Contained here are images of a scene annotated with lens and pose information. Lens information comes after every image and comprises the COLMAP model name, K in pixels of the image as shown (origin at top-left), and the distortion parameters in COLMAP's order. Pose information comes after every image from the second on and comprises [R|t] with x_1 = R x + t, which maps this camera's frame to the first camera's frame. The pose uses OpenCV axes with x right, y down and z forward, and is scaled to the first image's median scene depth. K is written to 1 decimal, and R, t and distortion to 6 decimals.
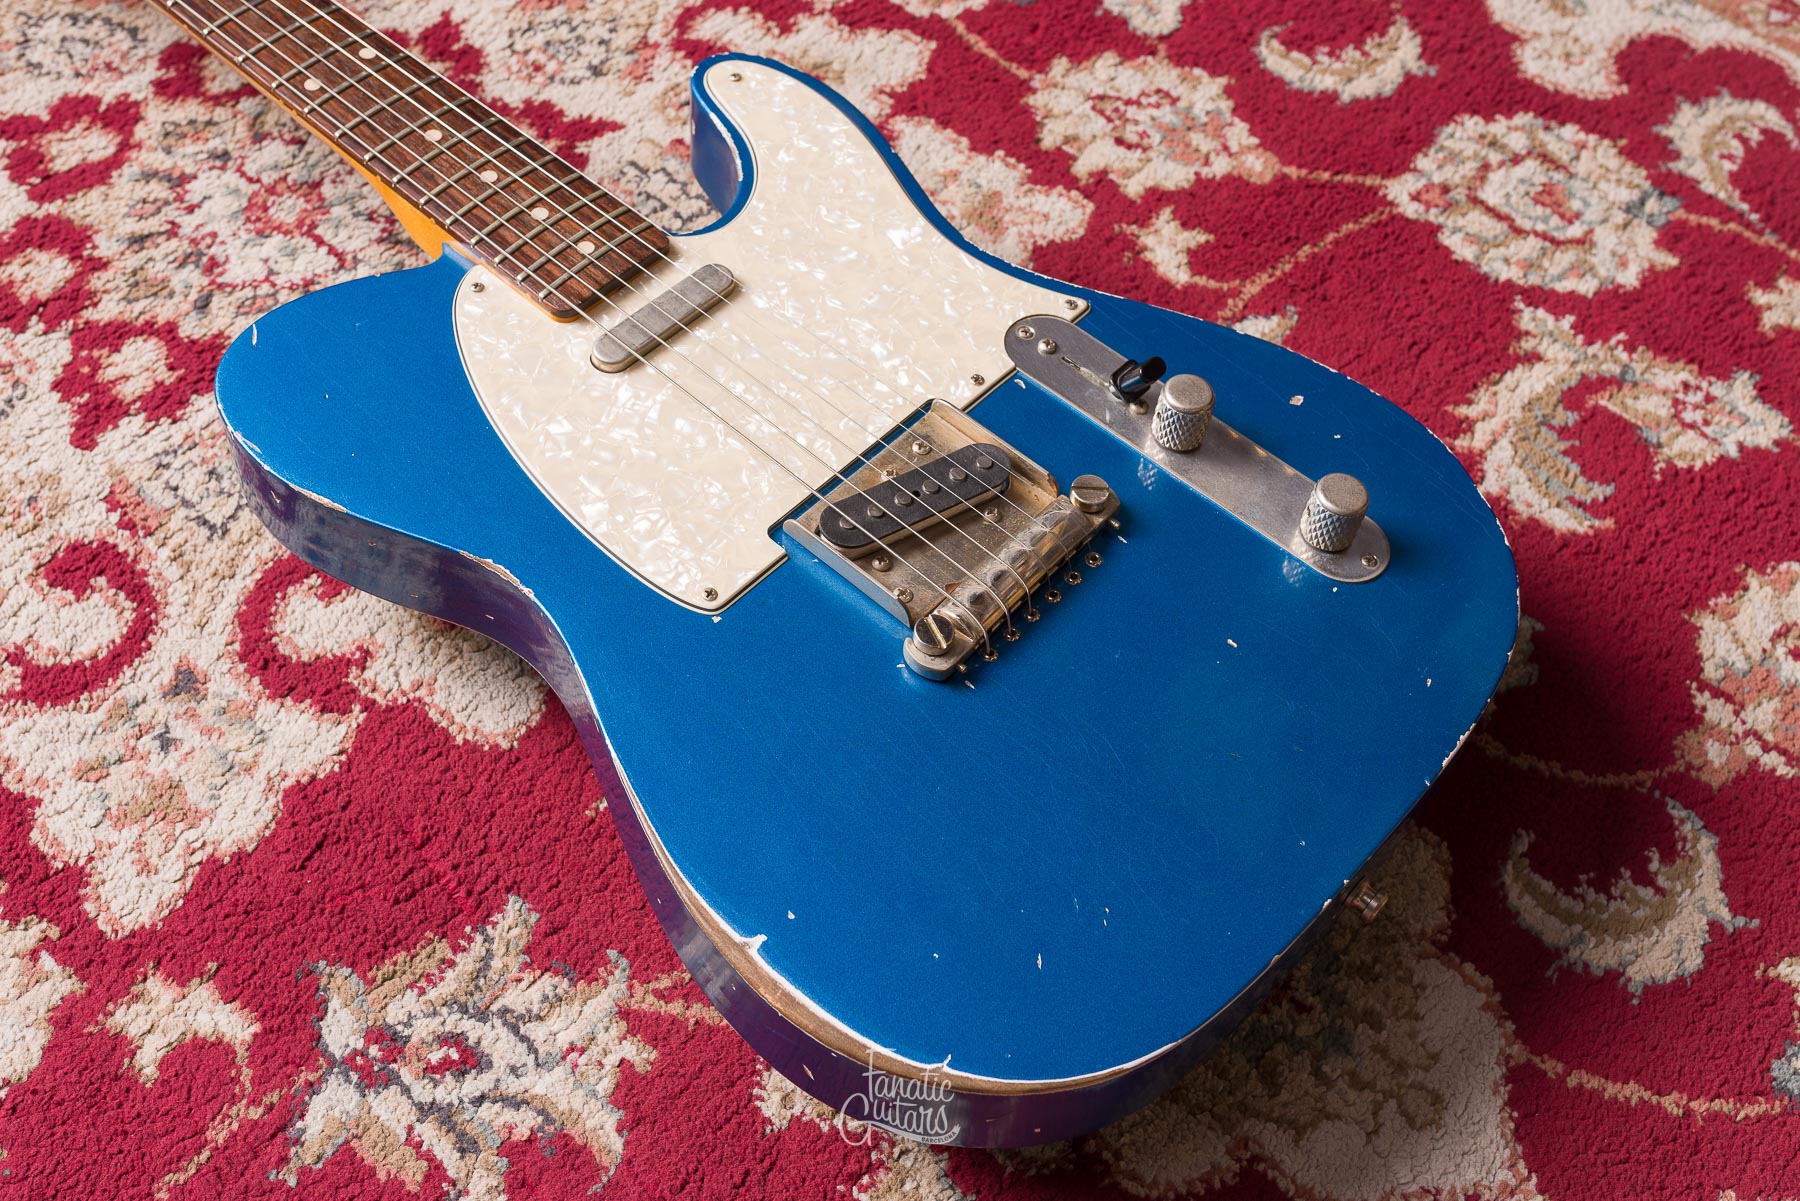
lens RADIAL K [[2002.5, 0, 900.9], [0, 2002.5, 607.4], [0, 0, 1]] dist [0.001464, 0.000000]
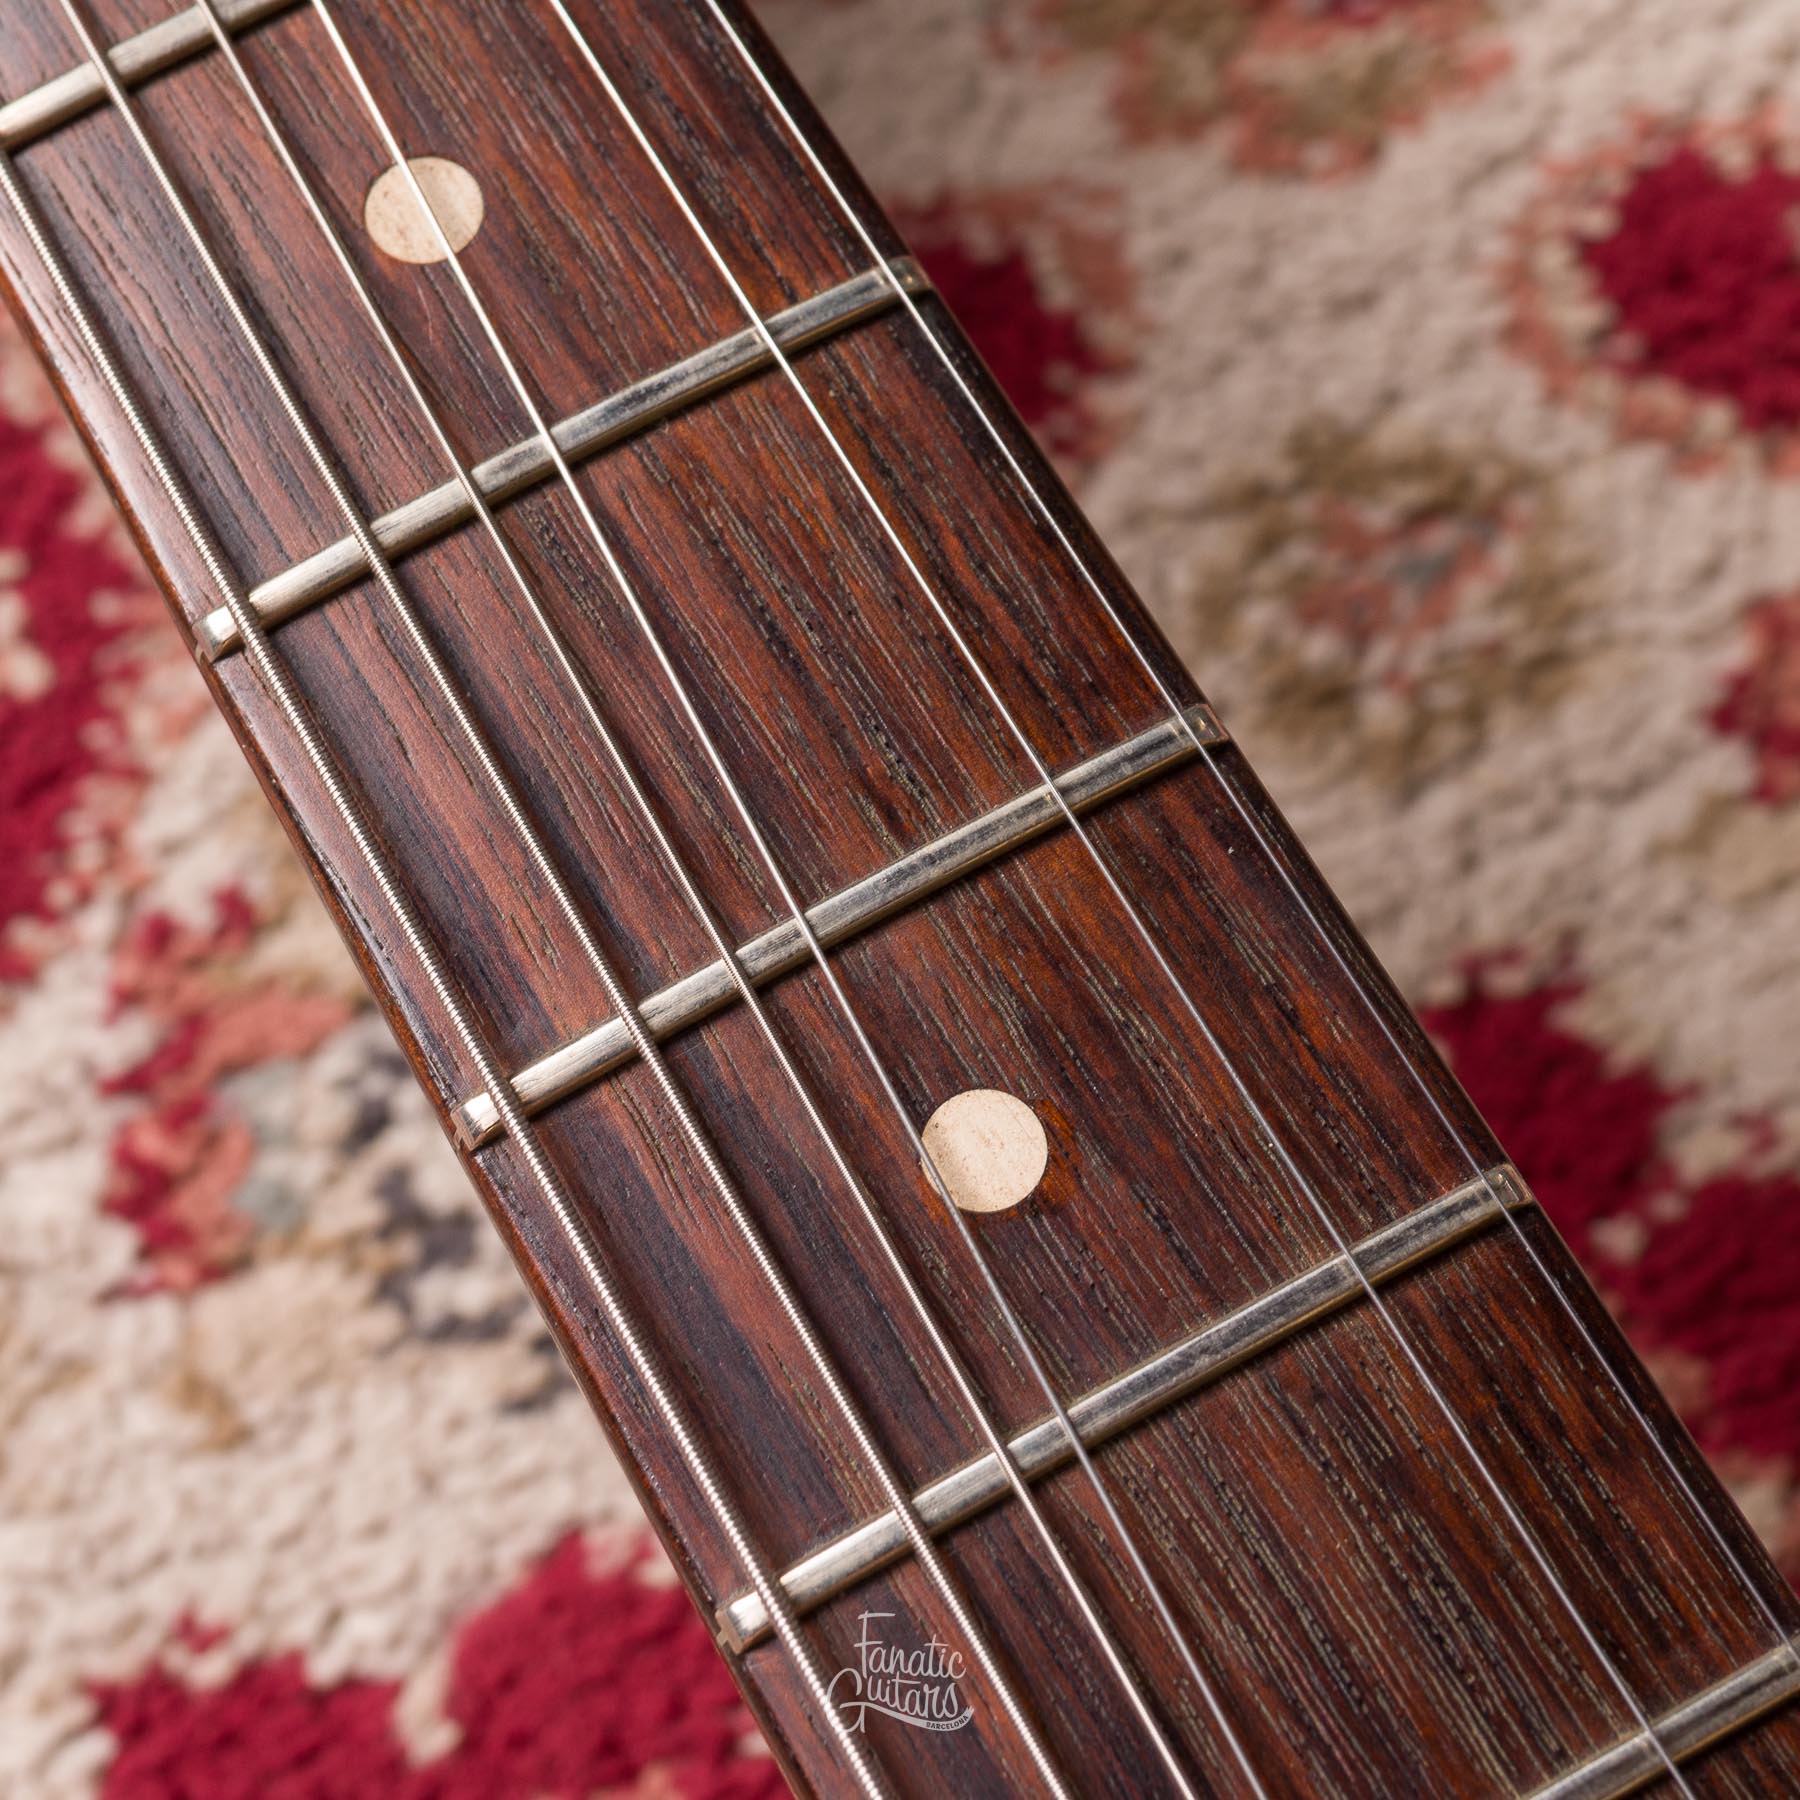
lens RADIAL K [[4410.2, 0, 971.8], [0, 4410.2, 855.7], [0, 0, 1]] dist [0.010652, 0.000000]
pose [[0.942613, 0.265842, -0.202011, -0.392175], [-0.204067, 0.937575, 0.281620, -0.496937], [0.264267, -0.224235, 0.938020, 0.817435]]
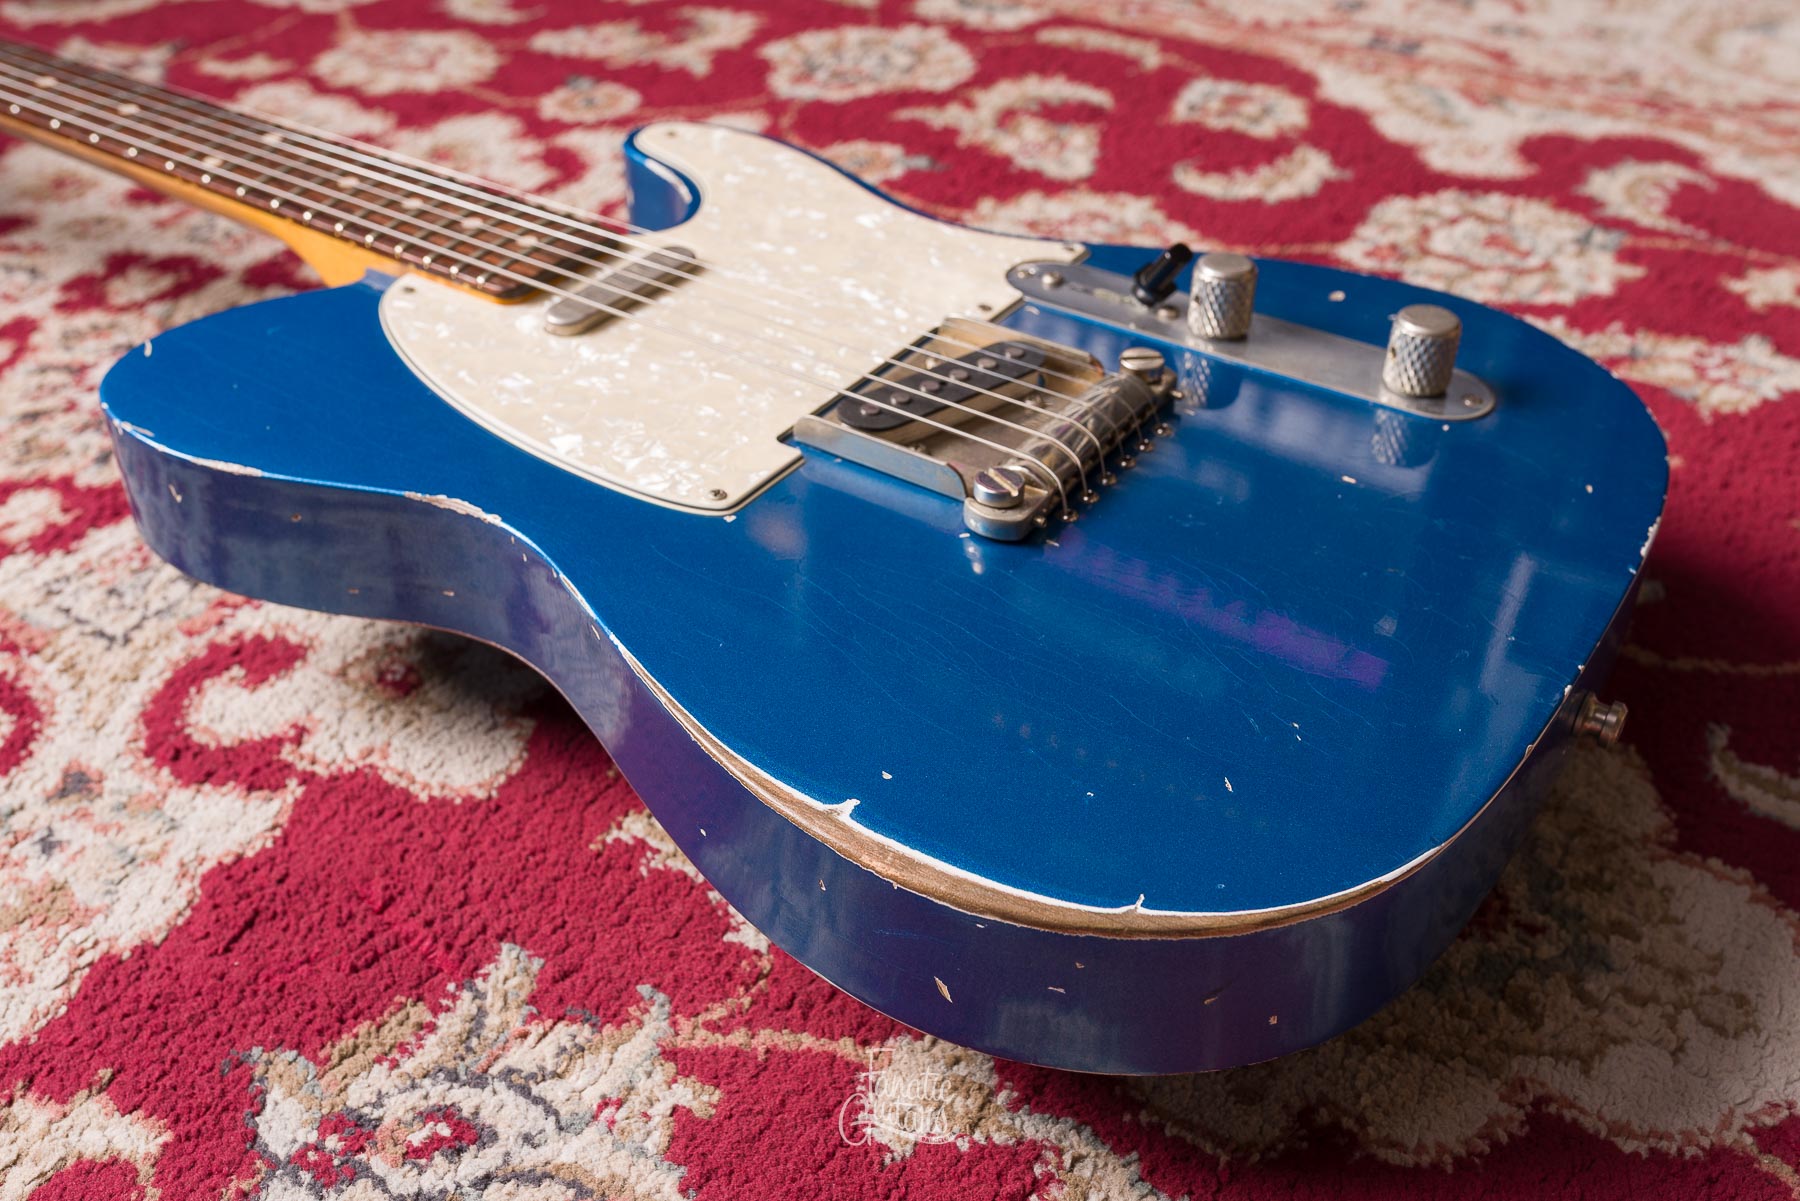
lens RADIAL K [[1809.5, 0, 906.2], [0, 1809.5, 570.5], [0, 0, 1]] dist [0.002890, 0.000000]
pose [[0.988000, -0.133995, 0.076817, -0.068421], [0.151525, 0.937266, -0.313963, 0.225324], [-0.029928, 0.321835, 0.946323, 0.261274]]
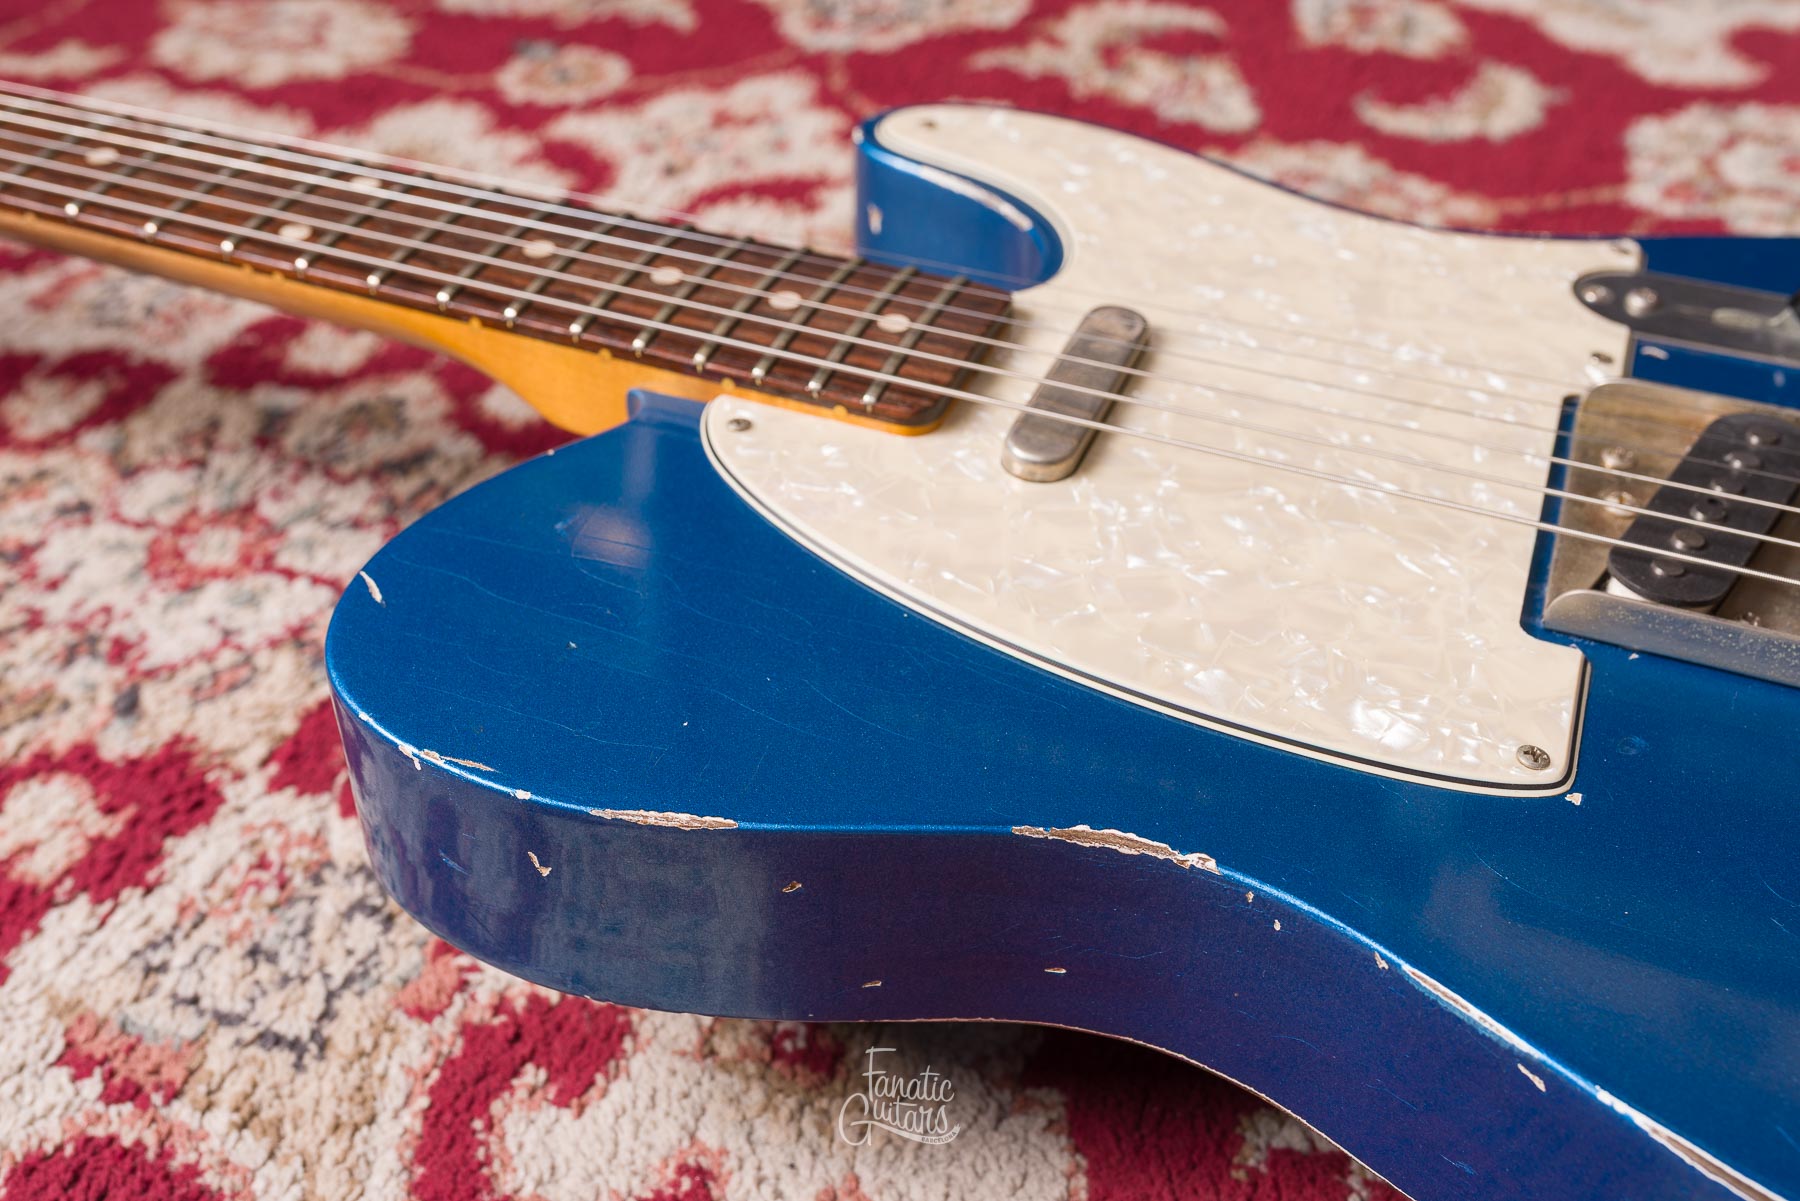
lens RADIAL K [[1809.5, 0, 911.0], [0, 1809.5, 611.3], [0, 0, 1]] dist [0.002890, 0.000000]
pose [[0.935911, -0.261597, 0.235877, -0.278990], [0.312867, 0.925027, -0.215499, 0.006590], [-0.161818, 0.275486, 0.947588, 0.510097]]
